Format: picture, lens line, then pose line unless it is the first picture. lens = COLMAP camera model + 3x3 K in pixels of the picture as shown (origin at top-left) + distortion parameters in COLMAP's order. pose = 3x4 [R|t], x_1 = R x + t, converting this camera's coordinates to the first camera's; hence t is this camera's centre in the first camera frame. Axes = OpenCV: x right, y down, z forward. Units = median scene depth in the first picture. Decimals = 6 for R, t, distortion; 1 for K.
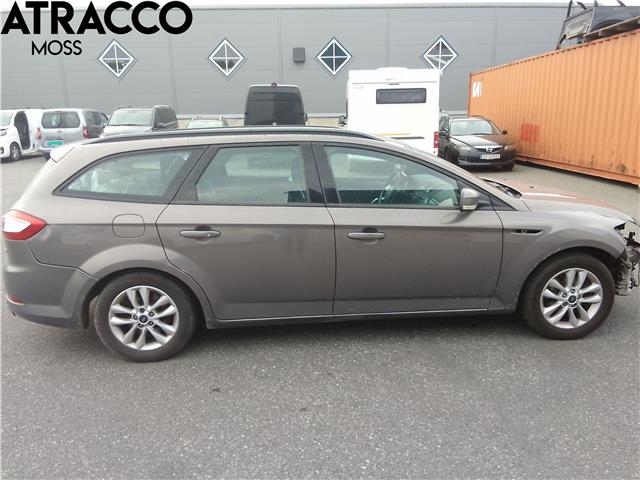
lens RADIAL K [[516.2, 0, 322.8], [0, 516.2, 242.0], [0, 0, 1]] dist [0.021888, -0.024323]
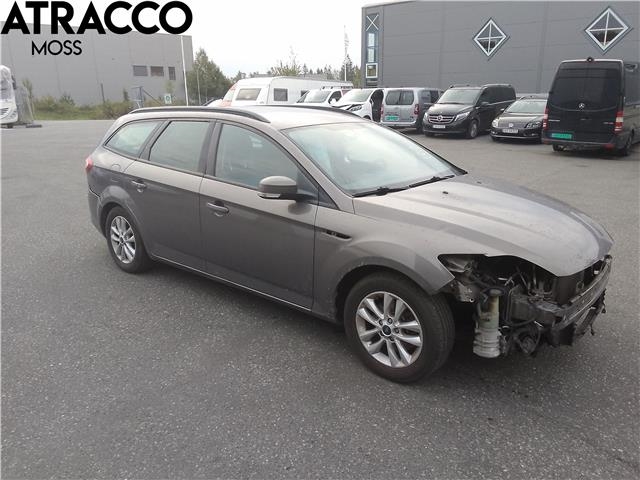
lens RADIAL K [[516.2, 0, 322.3], [0, 516.2, 239.3], [0, 0, 1]] dist [0.021888, -0.024323]
pose [[0.700966, 0.204555, -0.683230, 0.242277], [-0.180722, 0.977664, 0.107293, -0.025262], [0.689917, 0.048266, 0.722277, 0.087660]]
